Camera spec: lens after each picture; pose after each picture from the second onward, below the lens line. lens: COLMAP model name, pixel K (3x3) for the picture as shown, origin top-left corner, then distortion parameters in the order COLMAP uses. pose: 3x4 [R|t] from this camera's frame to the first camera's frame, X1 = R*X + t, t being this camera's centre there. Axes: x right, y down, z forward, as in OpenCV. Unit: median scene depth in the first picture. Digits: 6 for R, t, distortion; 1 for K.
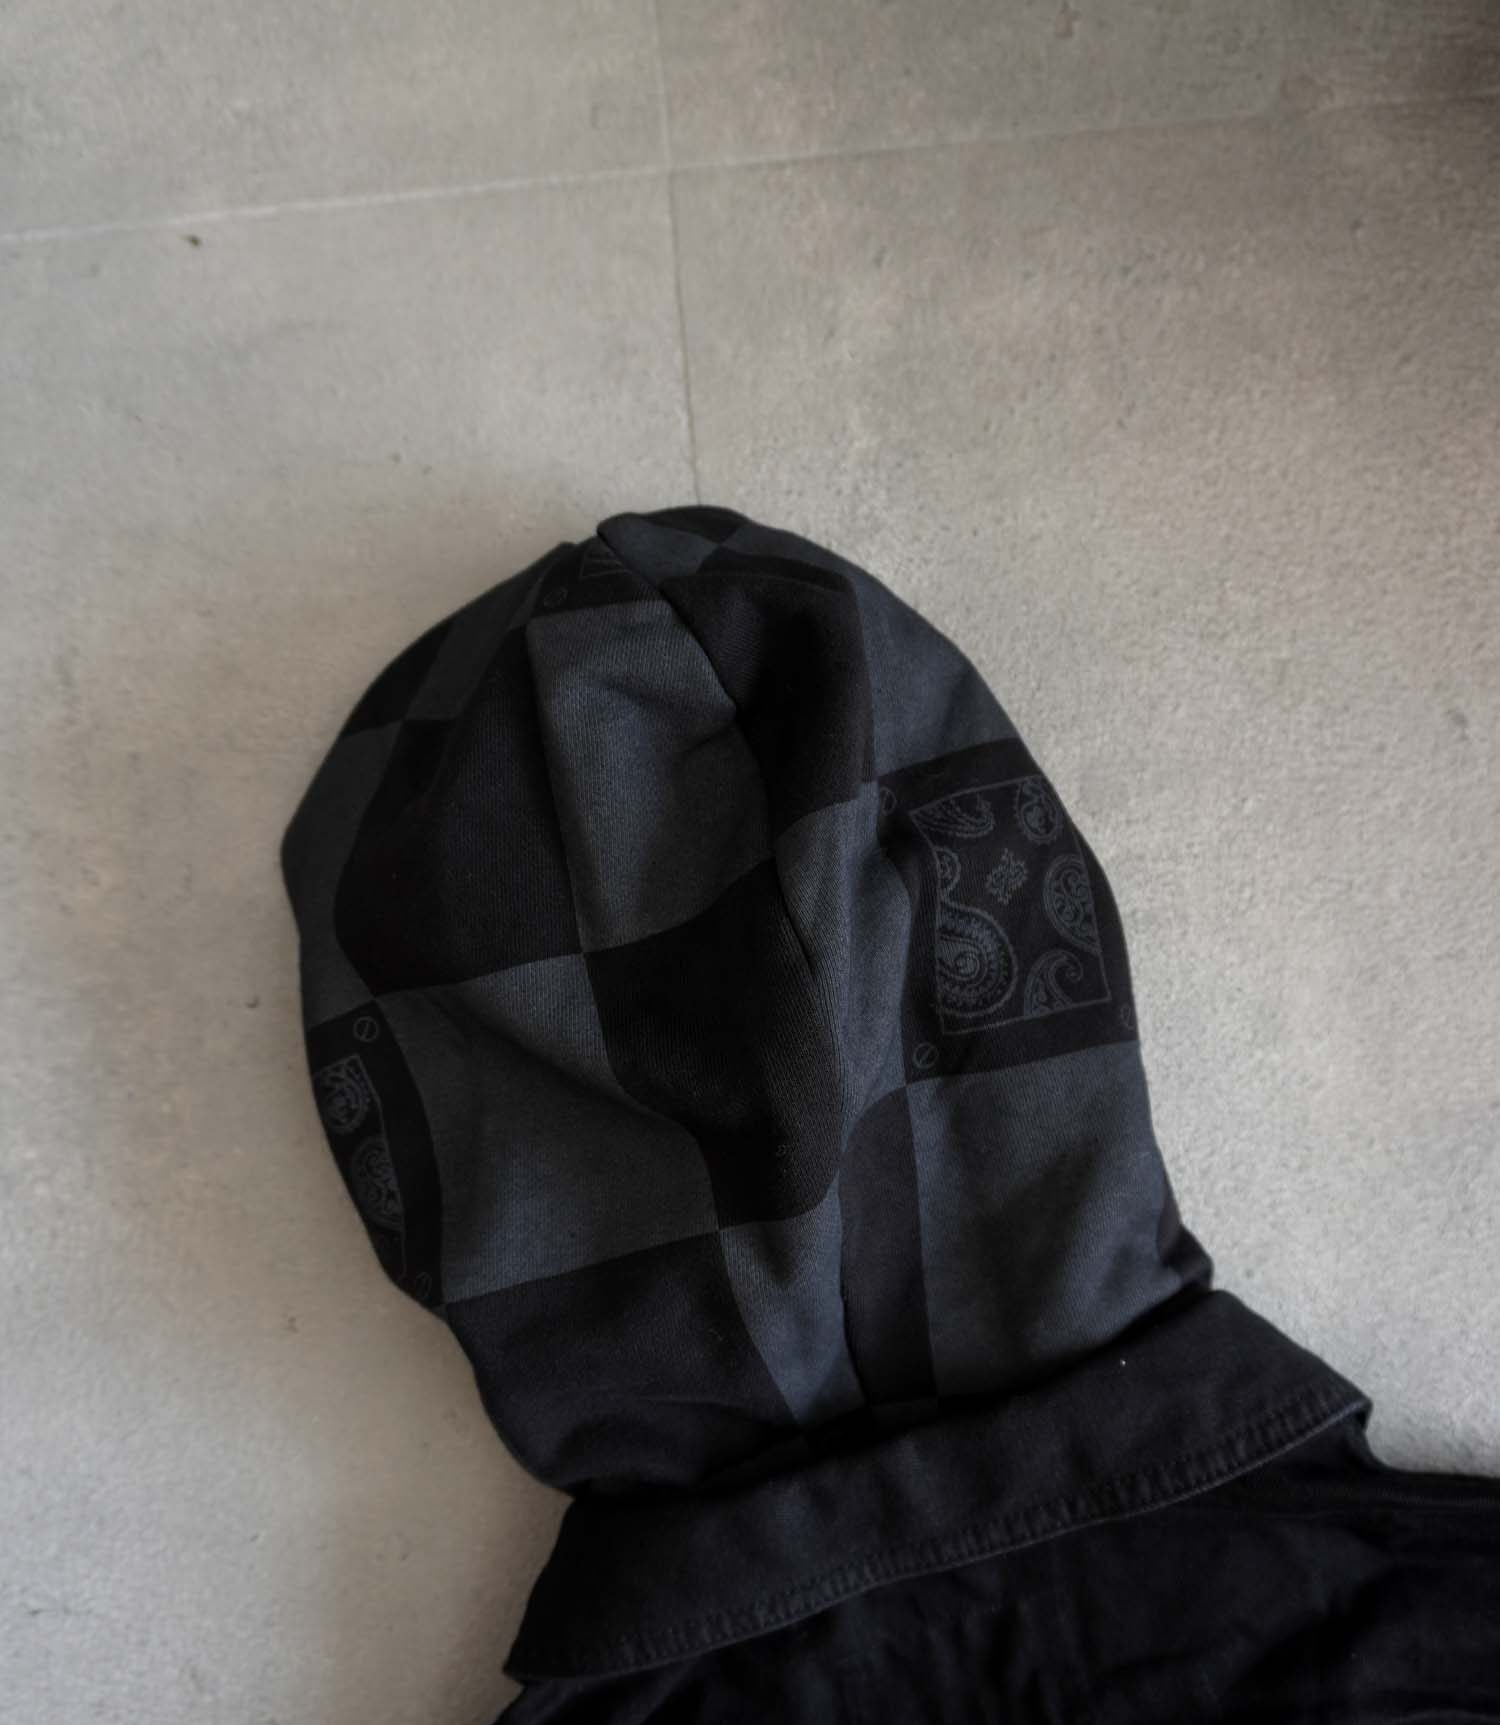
lens RADIAL K [[1493.0, 0, 746.0], [0, 1493.0, 927.7], [0, 0, 1]] dist [-0.038878, 0.025141]
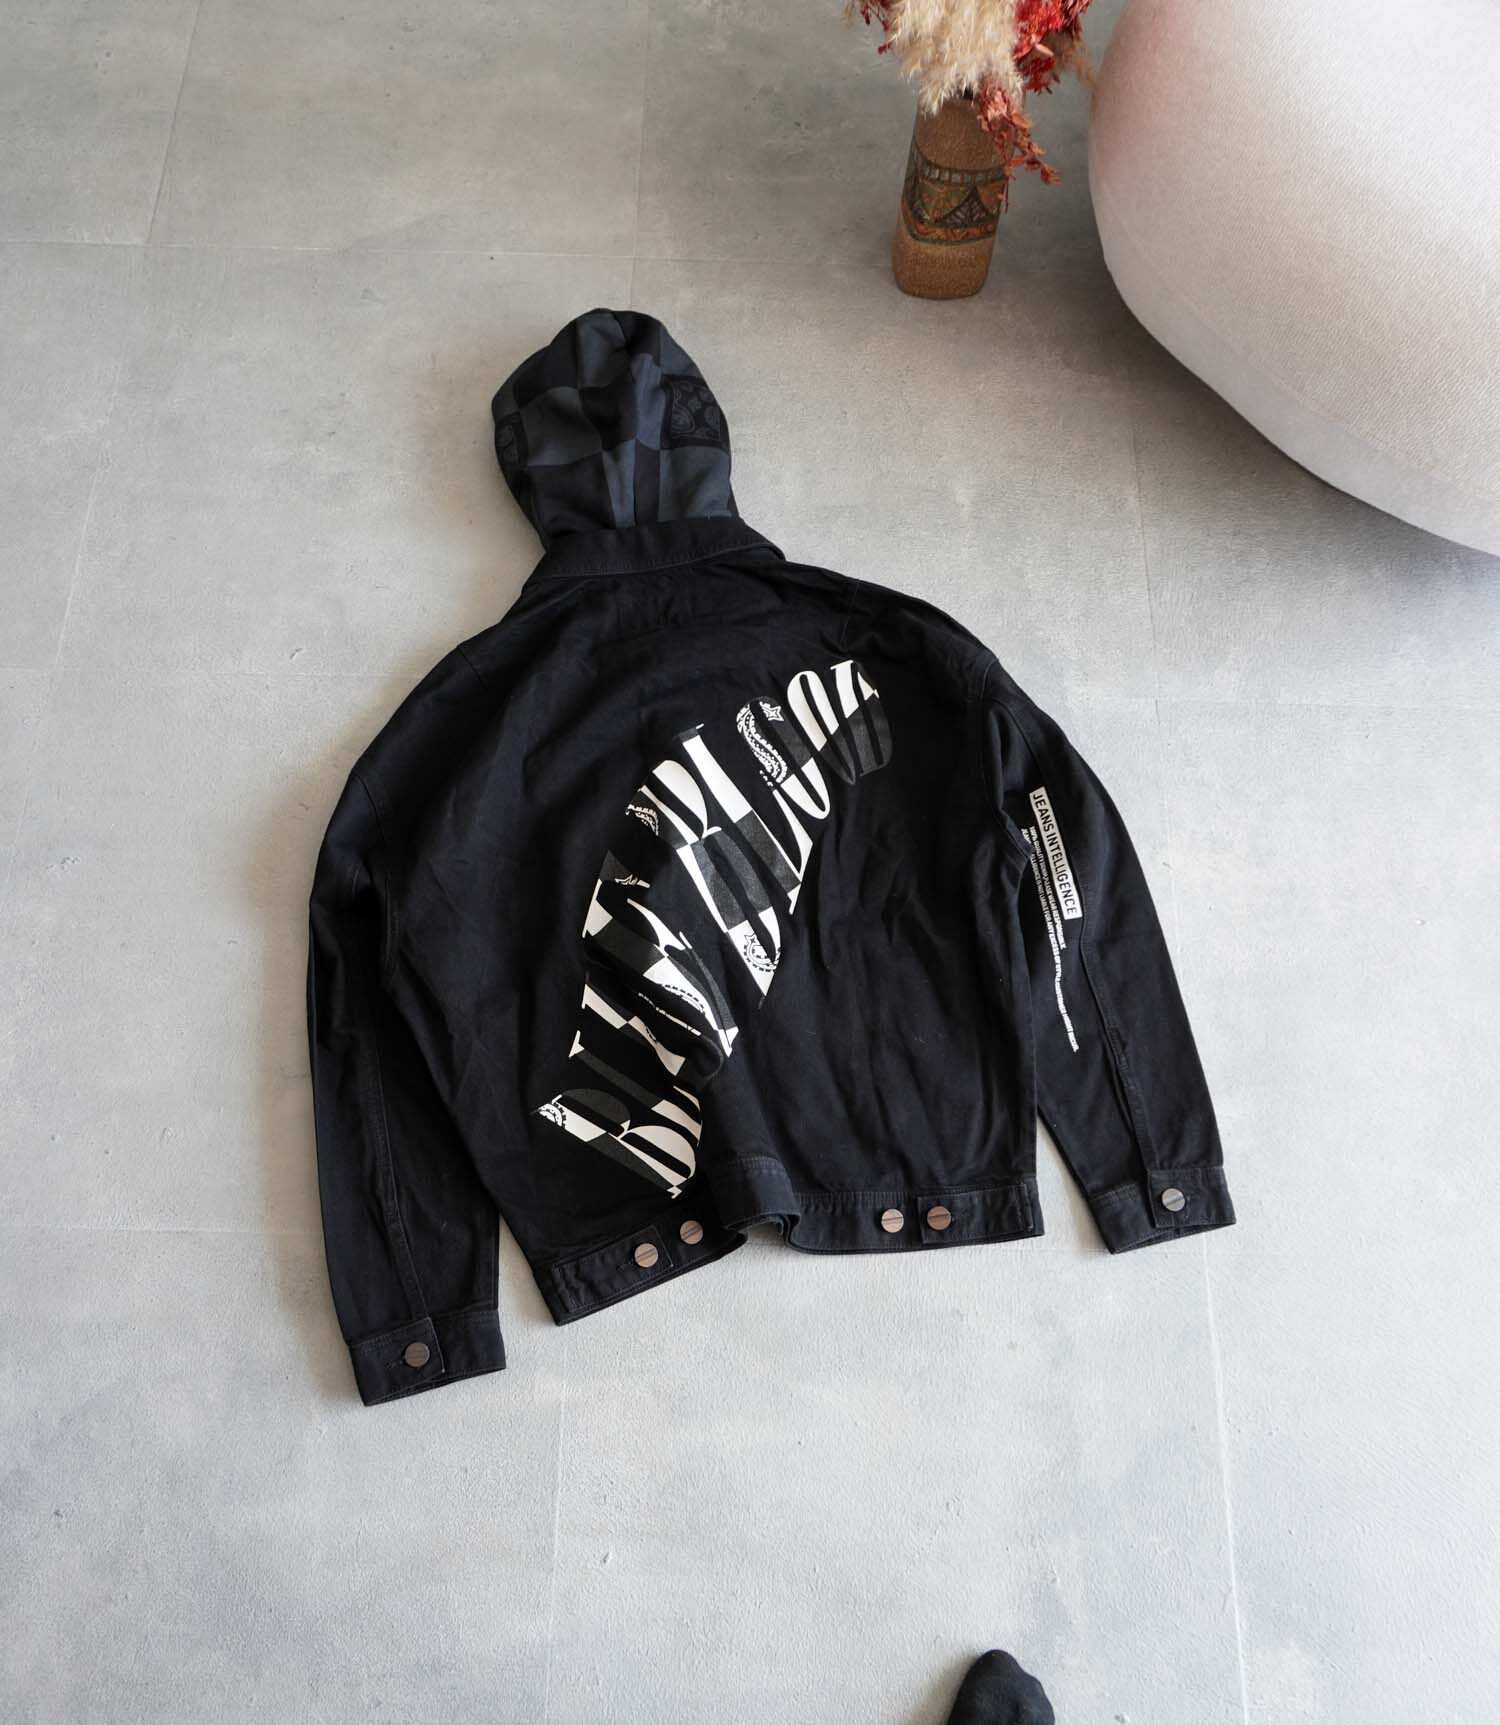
lens RADIAL K [[1493.0, 0, 746.0], [0, 1493.0, 927.7], [0, 0, 1]] dist [-0.038878, 0.025141]
pose [[0.993006, 0.117882, -0.006605, 0.465162], [-0.114762, 0.950562, -0.288551, 2.177499], [-0.027737, 0.287291, 0.957442, -2.085090]]
